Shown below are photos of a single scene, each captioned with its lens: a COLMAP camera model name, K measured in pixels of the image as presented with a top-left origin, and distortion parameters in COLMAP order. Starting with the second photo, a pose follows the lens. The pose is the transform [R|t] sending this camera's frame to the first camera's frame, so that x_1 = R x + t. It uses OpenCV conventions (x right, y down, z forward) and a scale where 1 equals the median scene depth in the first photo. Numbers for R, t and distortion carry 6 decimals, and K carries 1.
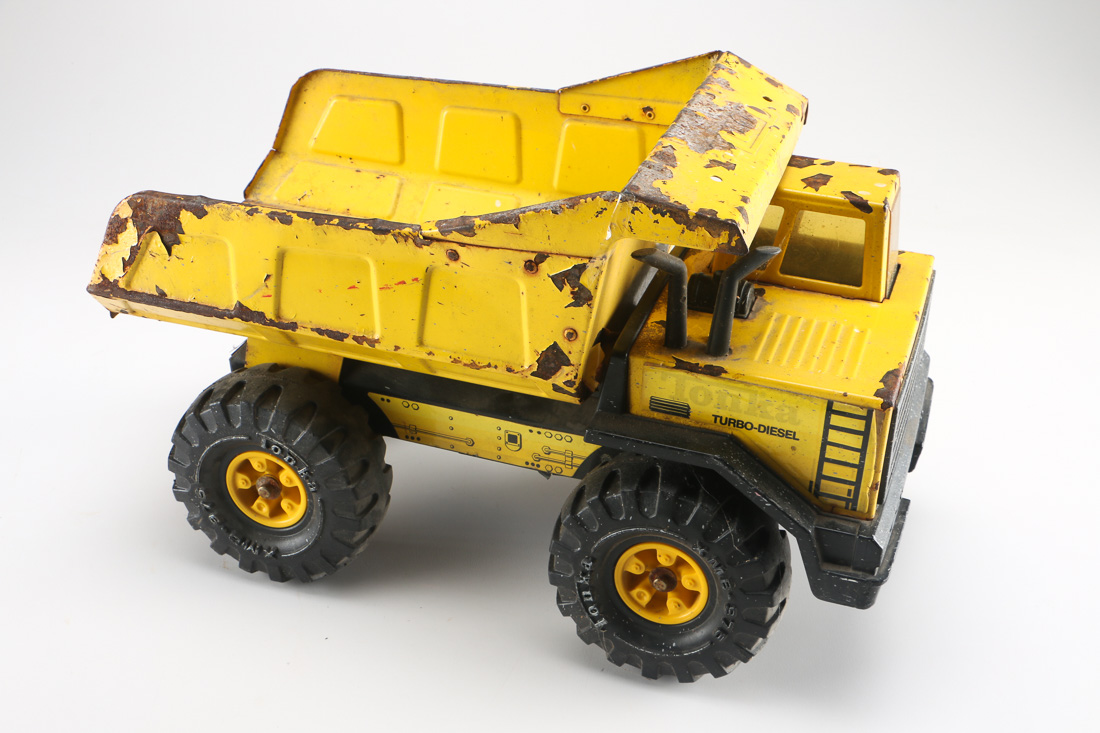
lens RADIAL K [[1477.1, 0, 544.8], [0, 1477.1, 364.3], [0, 0, 1]] dist [-0.044234, 0.000000]
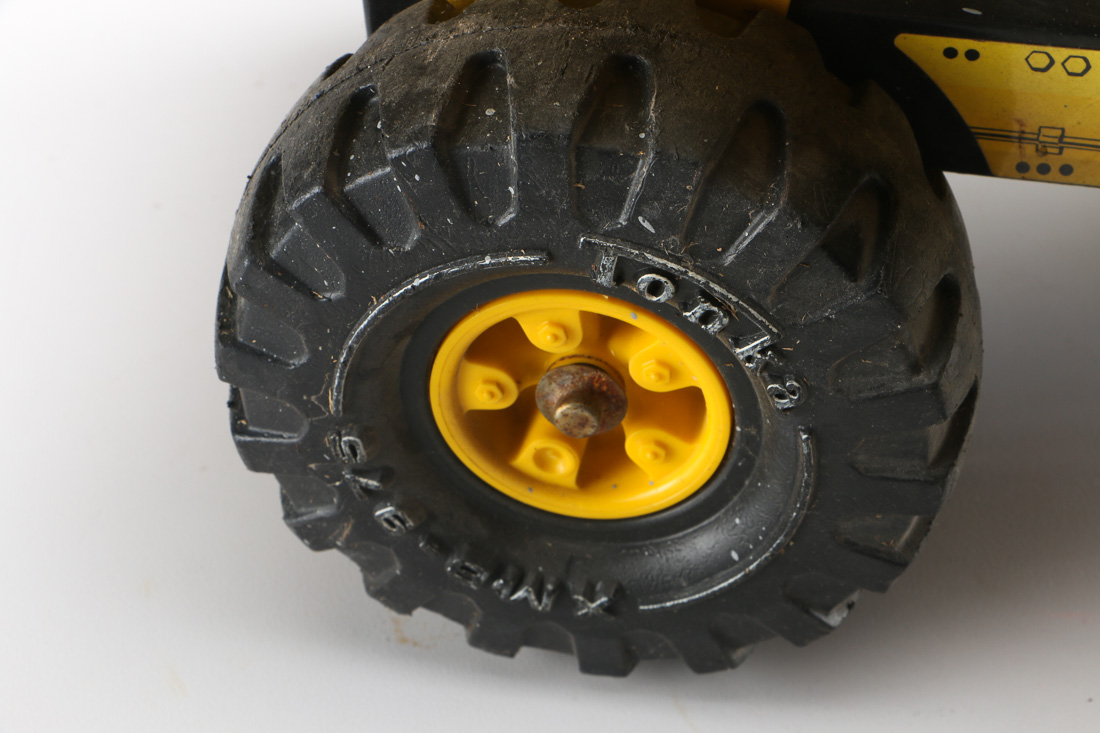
lens RADIAL K [[2575.3, 0, 550.4], [0, 2575.3, 366.2], [0, 0, 1]] dist [0.014720, 0.000000]
pose [[0.988733, -0.129327, 0.075381, -0.240193], [0.110498, 0.970276, 0.215299, -0.034751], [-0.100985, -0.204544, 0.973634, 0.522895]]
